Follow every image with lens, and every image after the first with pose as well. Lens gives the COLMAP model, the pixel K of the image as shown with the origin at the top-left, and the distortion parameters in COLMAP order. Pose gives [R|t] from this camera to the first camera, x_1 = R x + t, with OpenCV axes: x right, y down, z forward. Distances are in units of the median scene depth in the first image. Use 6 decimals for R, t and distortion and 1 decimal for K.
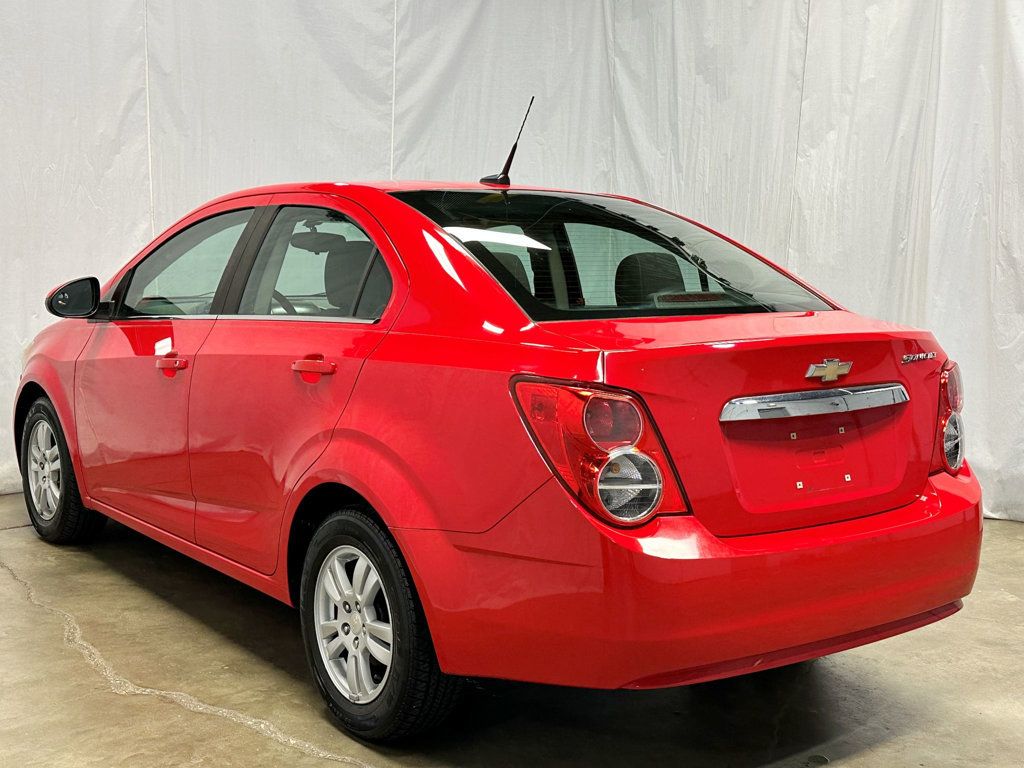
lens RADIAL K [[1274.2, 0, 519.6], [0, 1274.2, 384.9], [0, 0, 1]] dist [0.122942, -0.046750]
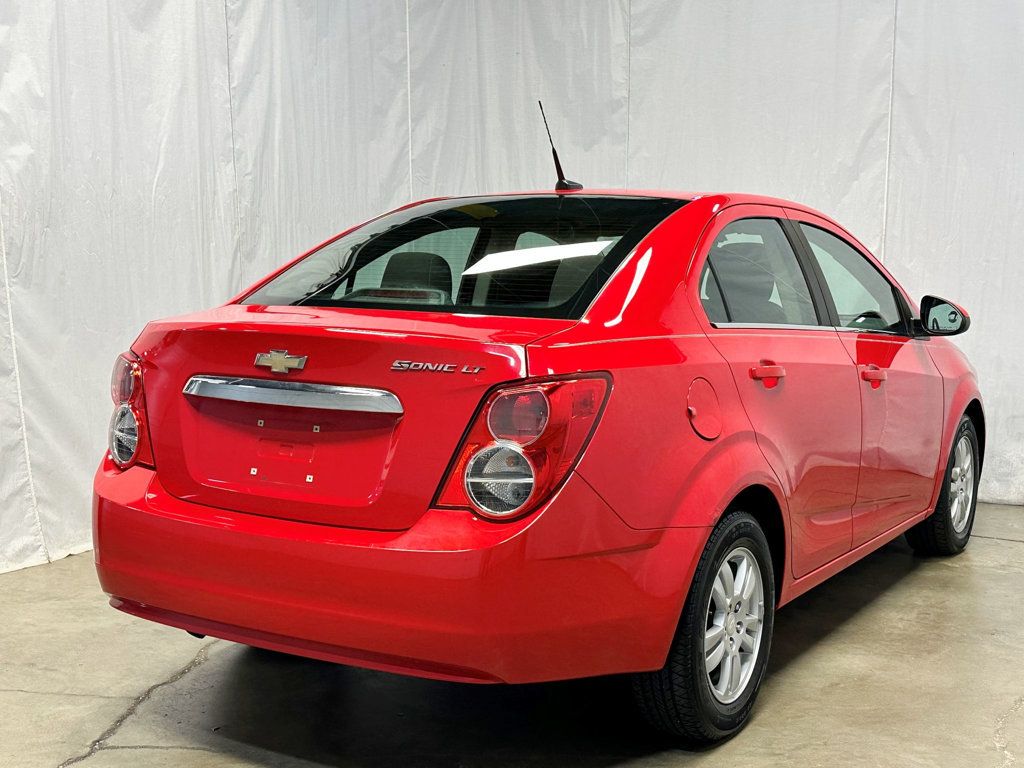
lens RADIAL K [[1274.2, 0, 519.6], [0, 1274.2, 384.9], [0, 0, 1]] dist [0.122942, -0.046750]
pose [[0.378191, 0.085816, -0.921741, 0.558800], [-0.120252, 0.991812, 0.043001, -0.026643], [0.917884, 0.094579, 0.385414, 0.363186]]
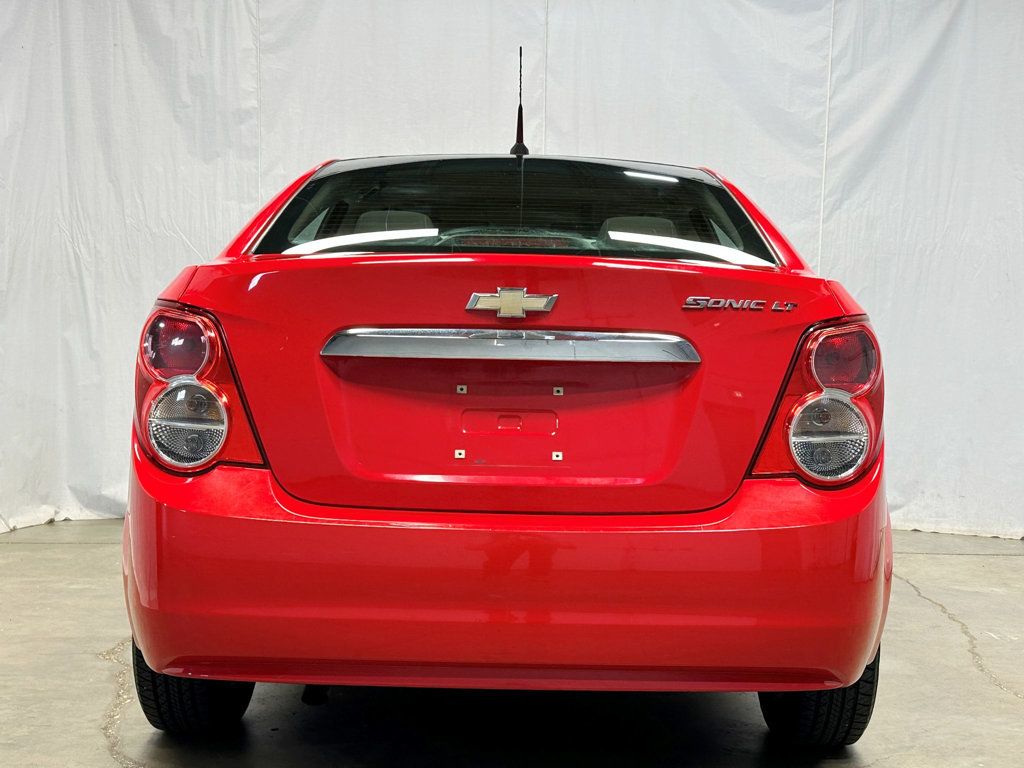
lens RADIAL K [[1274.2, 0, 519.6], [0, 1274.2, 384.9], [0, 0, 1]] dist [0.122942, -0.046750]
pose [[0.801184, 0.017577, -0.598161, 0.314902], [-0.081366, 0.993485, -0.079789, 0.043101], [0.592861, 0.112595, 0.797394, 0.193126]]
